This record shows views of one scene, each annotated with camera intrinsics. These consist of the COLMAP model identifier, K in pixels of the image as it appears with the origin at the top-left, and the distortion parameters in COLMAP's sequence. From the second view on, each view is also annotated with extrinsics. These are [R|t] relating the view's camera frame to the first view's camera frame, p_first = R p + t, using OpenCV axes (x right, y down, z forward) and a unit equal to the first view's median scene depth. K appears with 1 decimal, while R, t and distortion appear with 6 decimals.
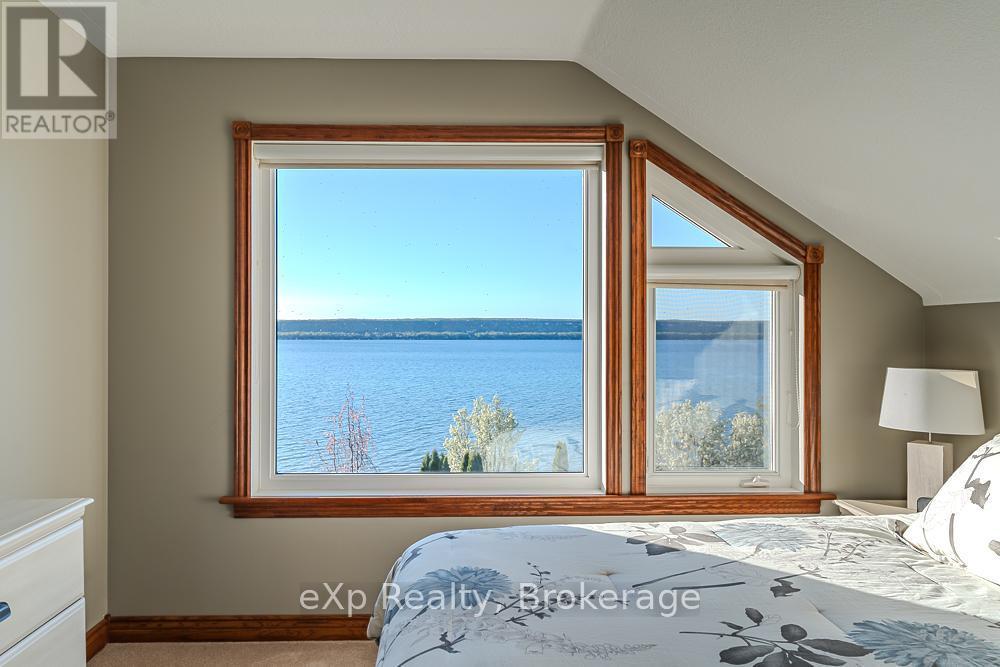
lens RADIAL K [[588.9, 0, 500.0], [0, 588.9, 333.5], [0, 0, 1]] dist [-0.001505, -0.000815]
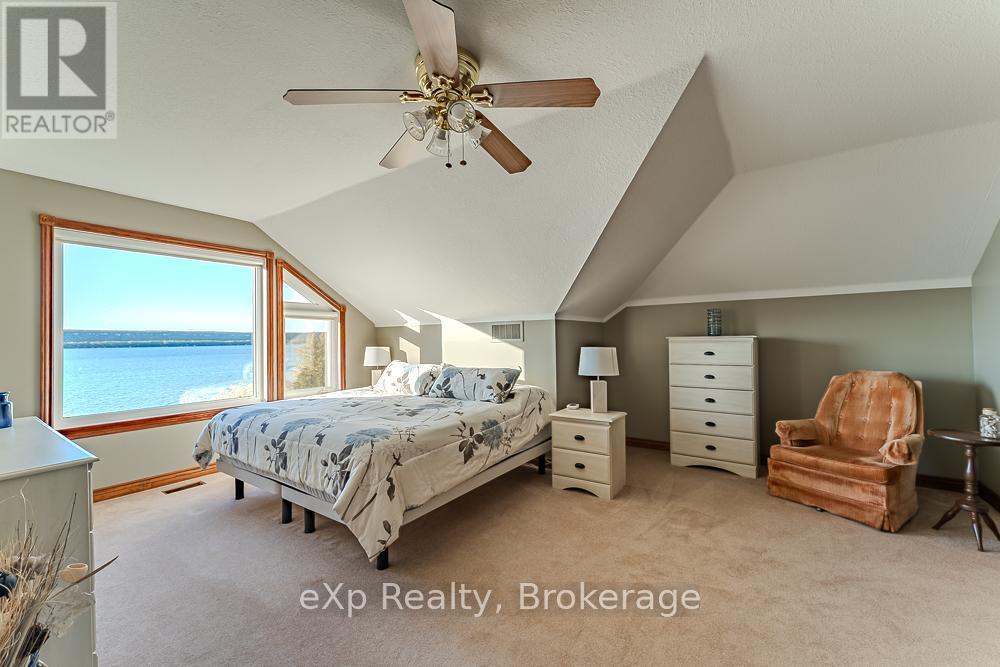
lens RADIAL K [[401.1, 0, 500.0], [0, 401.1, 333.5], [0, 0, 1]] dist [-0.000343, -0.000075]
pose [[0.586483, 0.003087, 0.809956, -0.604214], [0.012538, 0.999838, -0.012889, 0.022658], [-0.809865, 0.017714, 0.586349, -0.769170]]
